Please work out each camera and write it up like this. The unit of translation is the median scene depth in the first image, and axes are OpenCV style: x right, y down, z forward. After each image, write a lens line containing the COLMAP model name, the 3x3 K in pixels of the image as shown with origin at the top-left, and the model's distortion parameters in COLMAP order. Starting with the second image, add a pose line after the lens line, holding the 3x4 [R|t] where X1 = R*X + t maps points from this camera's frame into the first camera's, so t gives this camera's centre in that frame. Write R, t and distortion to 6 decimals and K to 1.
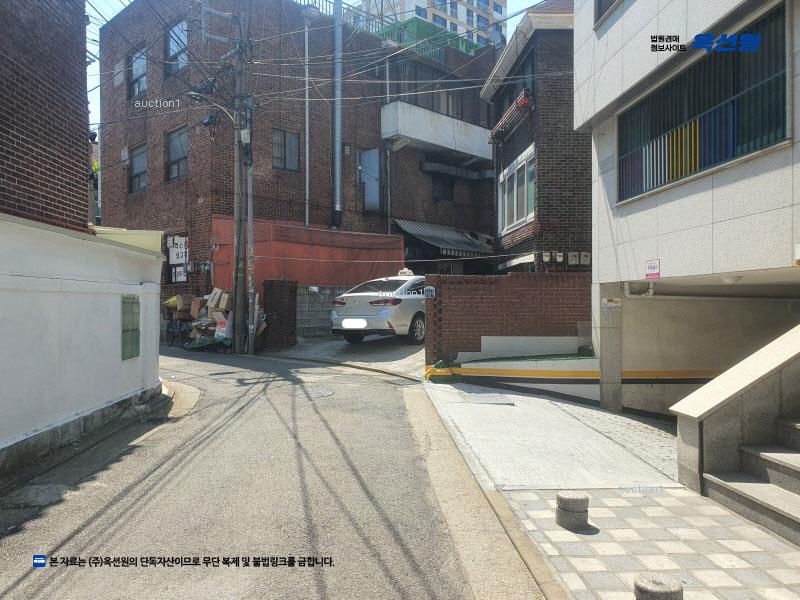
lens RADIAL K [[629.7, 0, 400.0], [0, 629.7, 300.0], [0, 0, 1]] dist [0.030078, 0.002929]
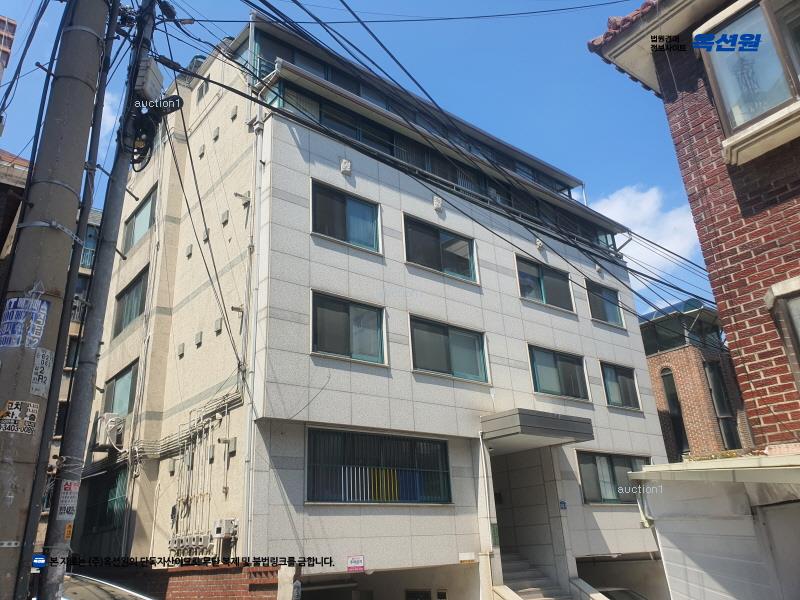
lens RADIAL K [[631.0, 0, 391.0], [0, 631.0, 298.0], [0, 0, 1]] dist [0.013152, 0.004611]
pose [[-0.567541, 0.334781, 0.752209, -0.514143], [0.043319, 0.924478, -0.378767, -0.033942], [-0.822205, -0.182381, -0.539181, 1.056973]]
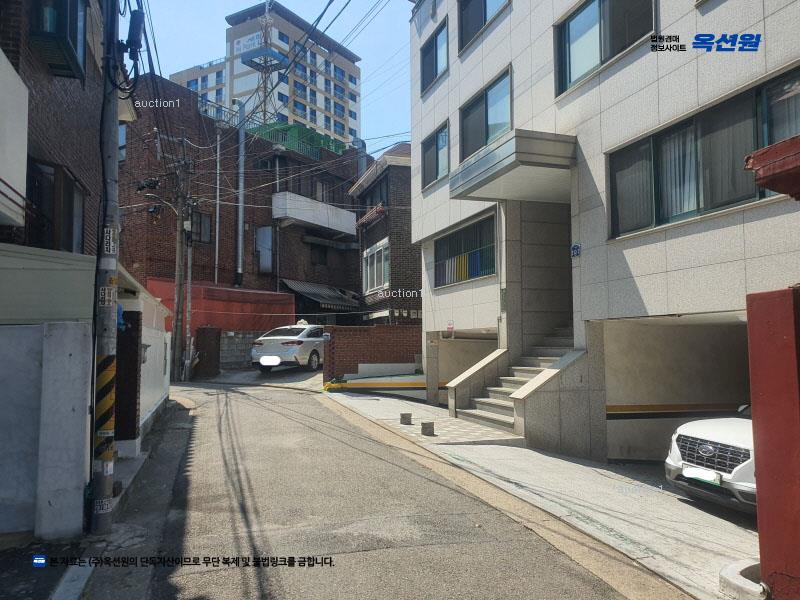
lens RADIAL K [[629.7, 0, 400.0], [0, 629.7, 300.0], [0, 0, 1]] dist [0.030078, 0.002929]
pose [[0.972616, 0.012170, 0.232098, -0.113571], [0.002986, 0.997891, -0.064839, -0.001100], [-0.232397, 0.063756, 0.970529, -0.481827]]
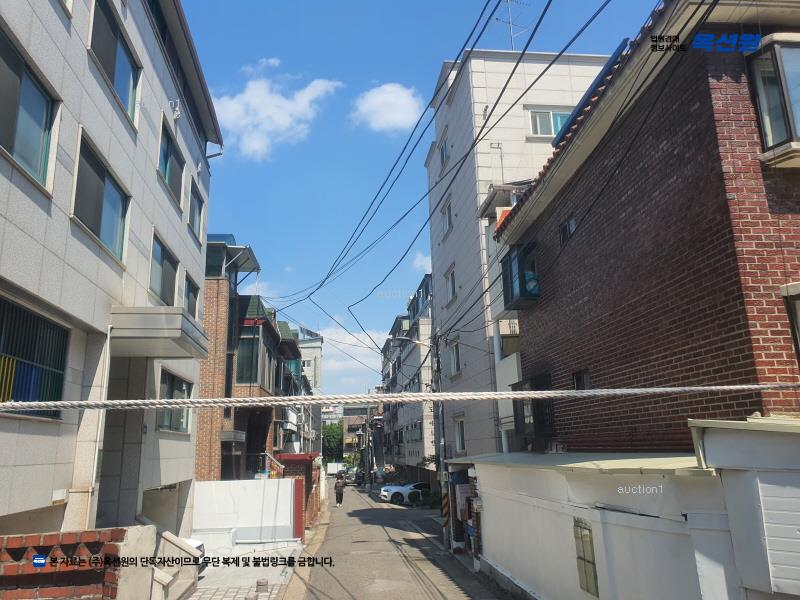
lens RADIAL K [[631.0, 0, 391.0], [0, 631.0, 298.0], [0, 0, 1]] dist [0.013152, 0.004611]
pose [[-0.998743, 0.014794, -0.047885, -0.042203], [0.025828, 0.970727, -0.238794, -0.062403], [0.042951, -0.239731, -0.969889, 1.084729]]
